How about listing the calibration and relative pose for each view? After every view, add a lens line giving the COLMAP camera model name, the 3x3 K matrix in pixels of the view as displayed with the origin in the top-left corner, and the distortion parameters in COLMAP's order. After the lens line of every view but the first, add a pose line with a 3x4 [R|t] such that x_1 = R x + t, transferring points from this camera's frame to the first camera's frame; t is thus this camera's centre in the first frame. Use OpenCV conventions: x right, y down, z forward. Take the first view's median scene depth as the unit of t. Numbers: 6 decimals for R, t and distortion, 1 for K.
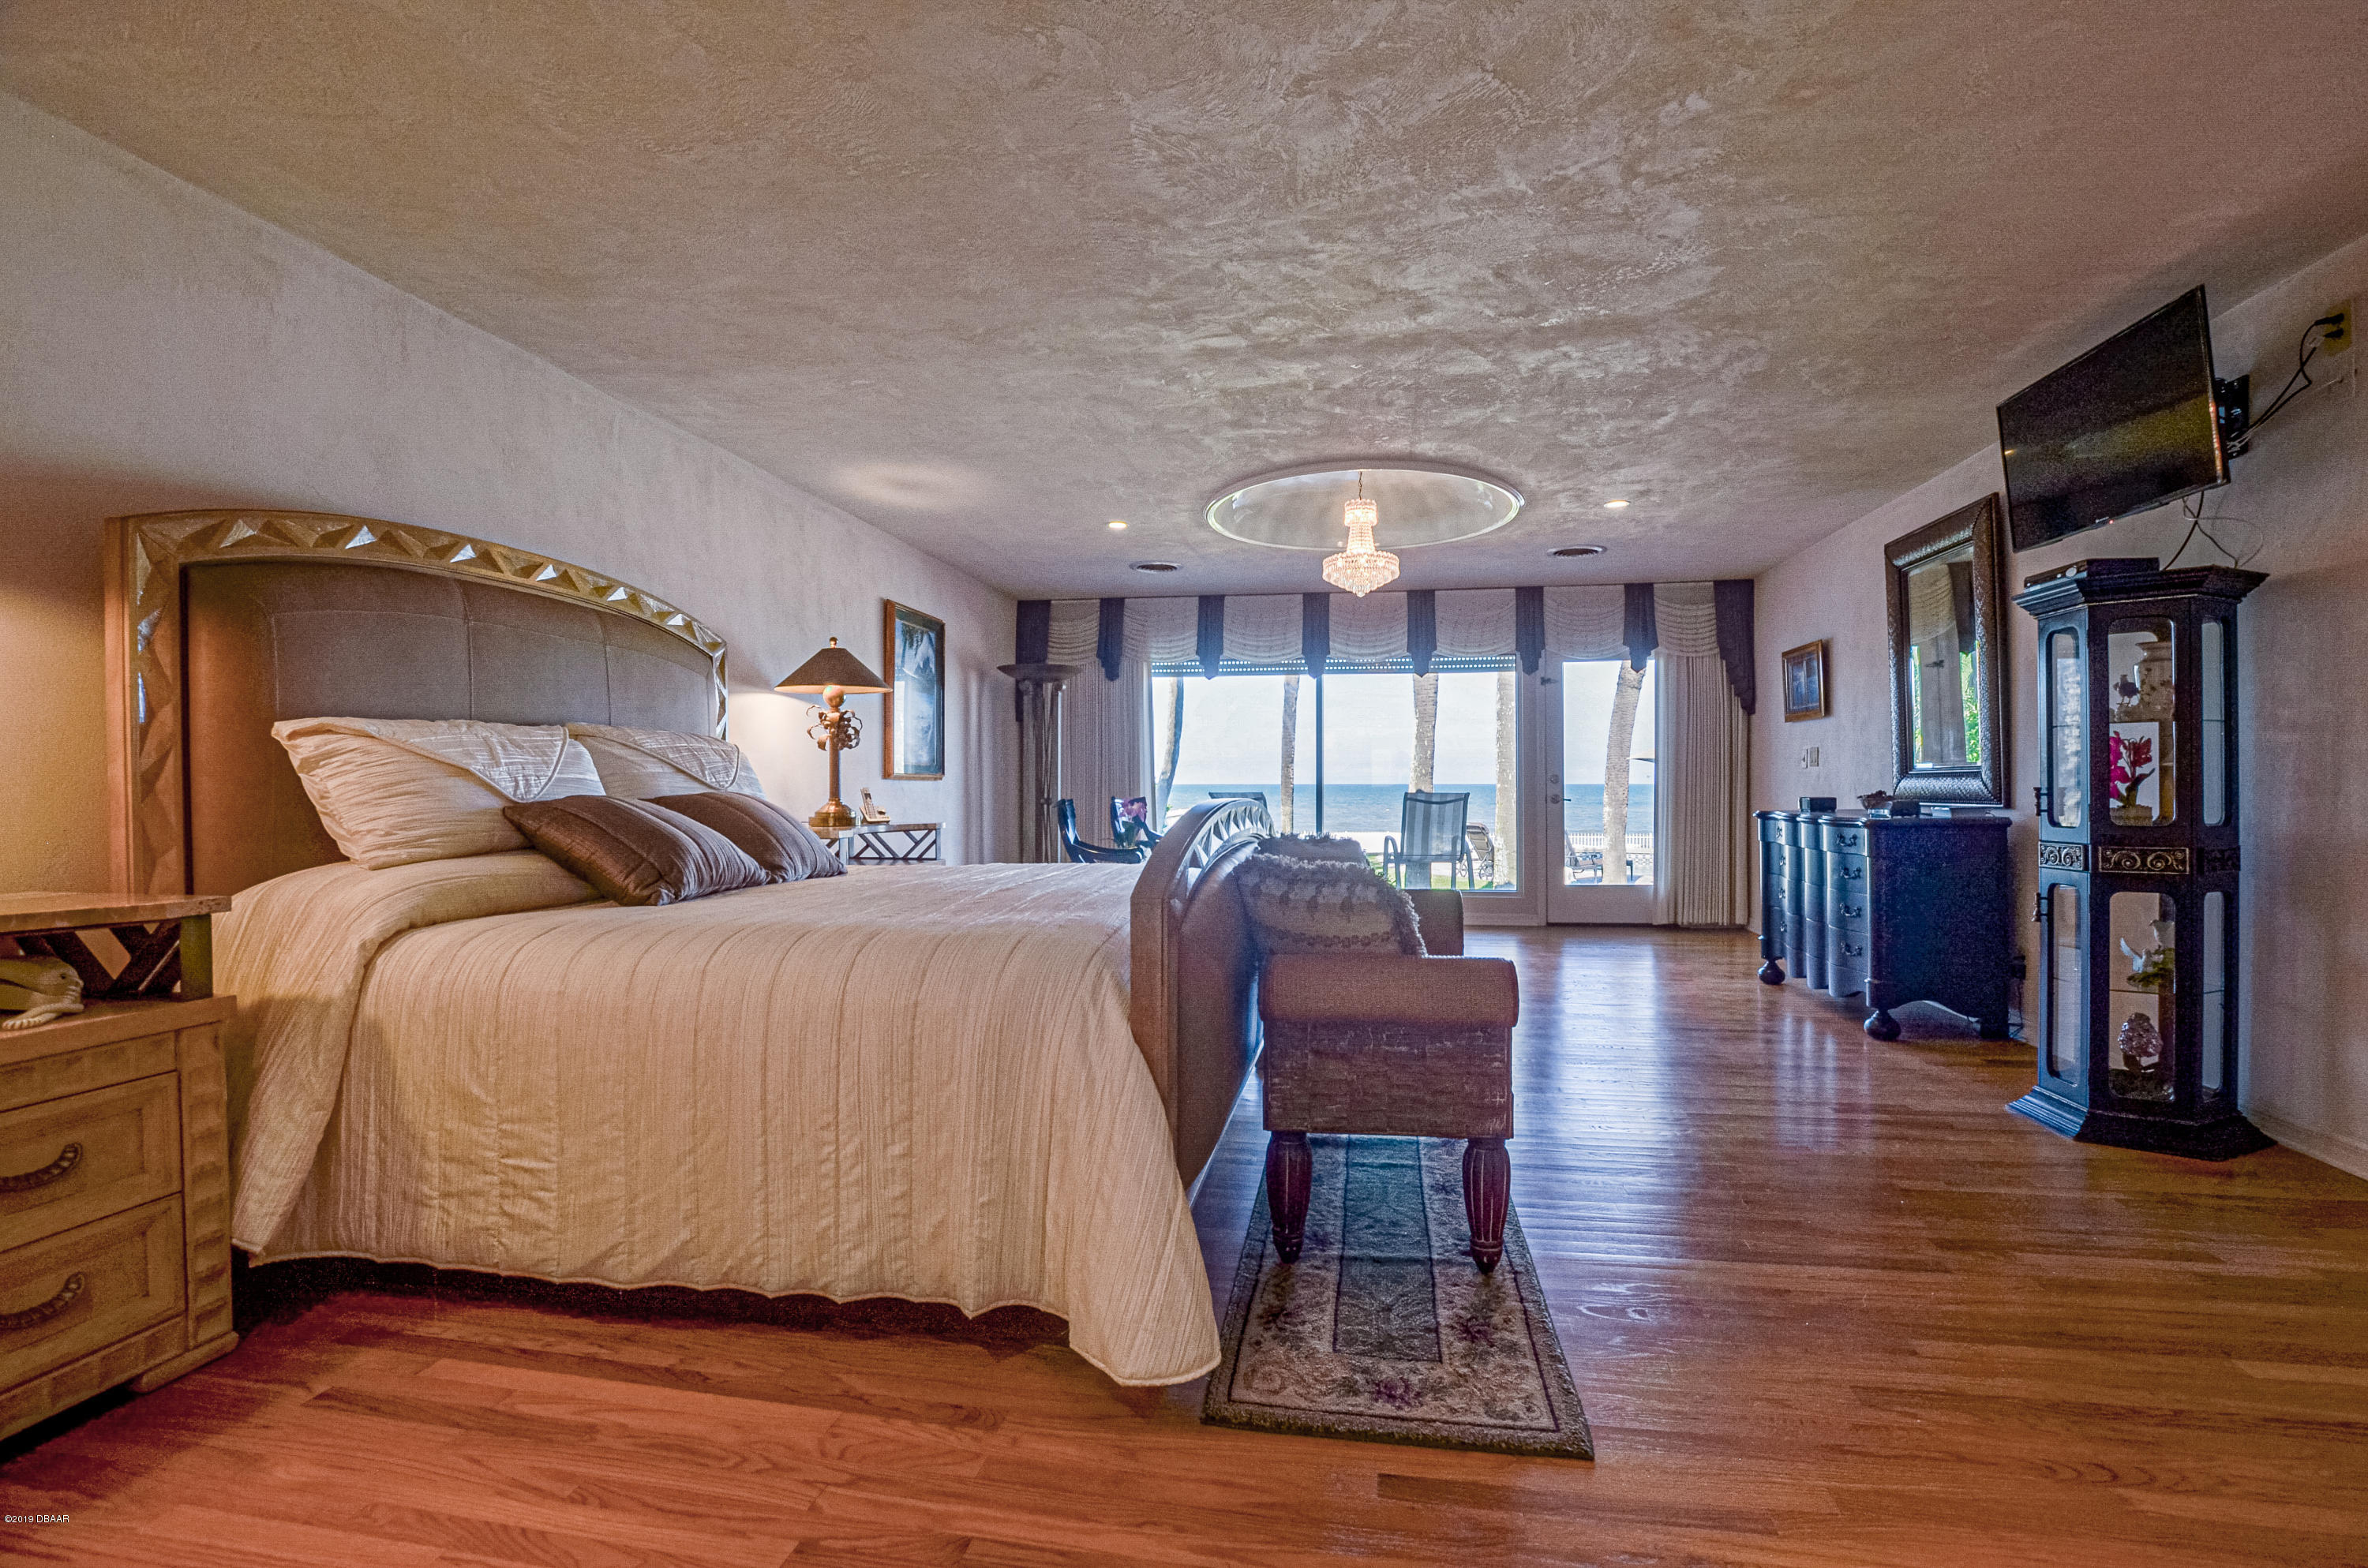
lens RADIAL K [[1041.7, 0, 1217.4], [0, 1041.7, 788.0], [0, 0, 1]] dist [-0.033528, 0.004586]
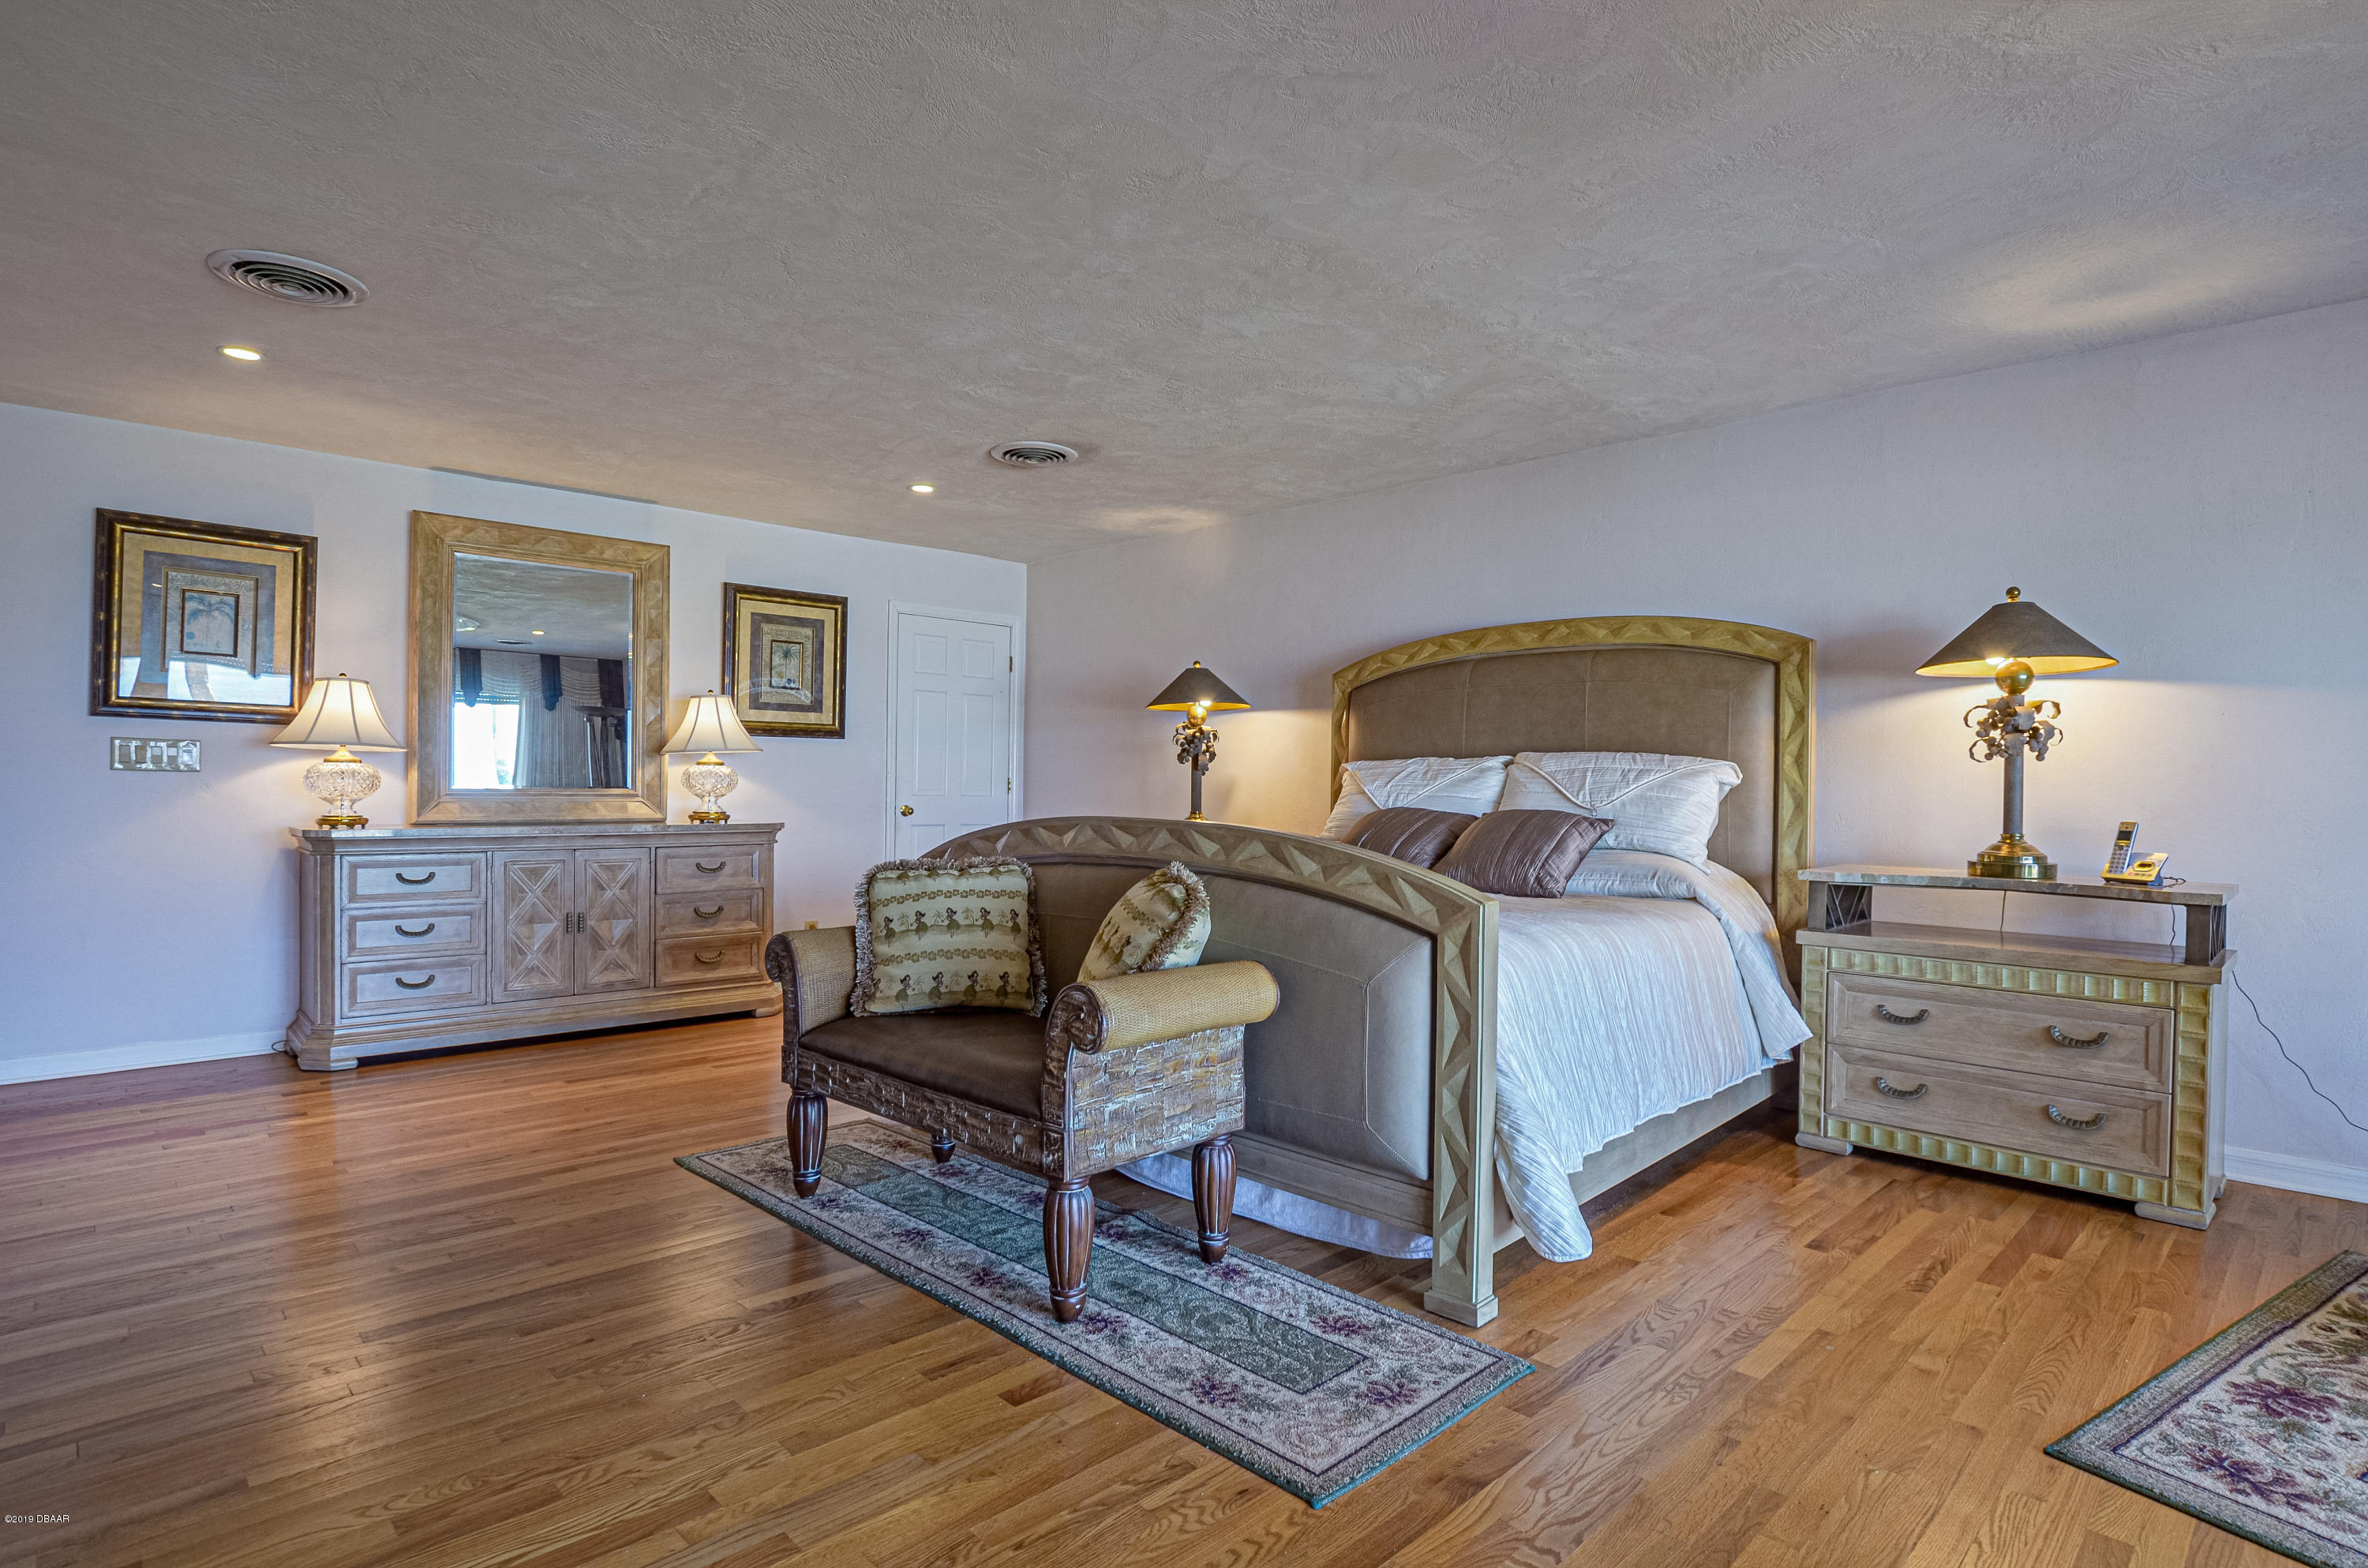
lens RADIAL K [[1192.3, 0, 1217.5], [0, 1192.3, 792.5], [0, 0, 1]] dist [-0.032710, 0.006983]
pose [[-0.576485, -0.002824, -0.817103, 0.551963], [-0.018438, 0.999784, 0.009553, -0.015610], [0.816899, 0.020573, -0.576413, 1.077664]]
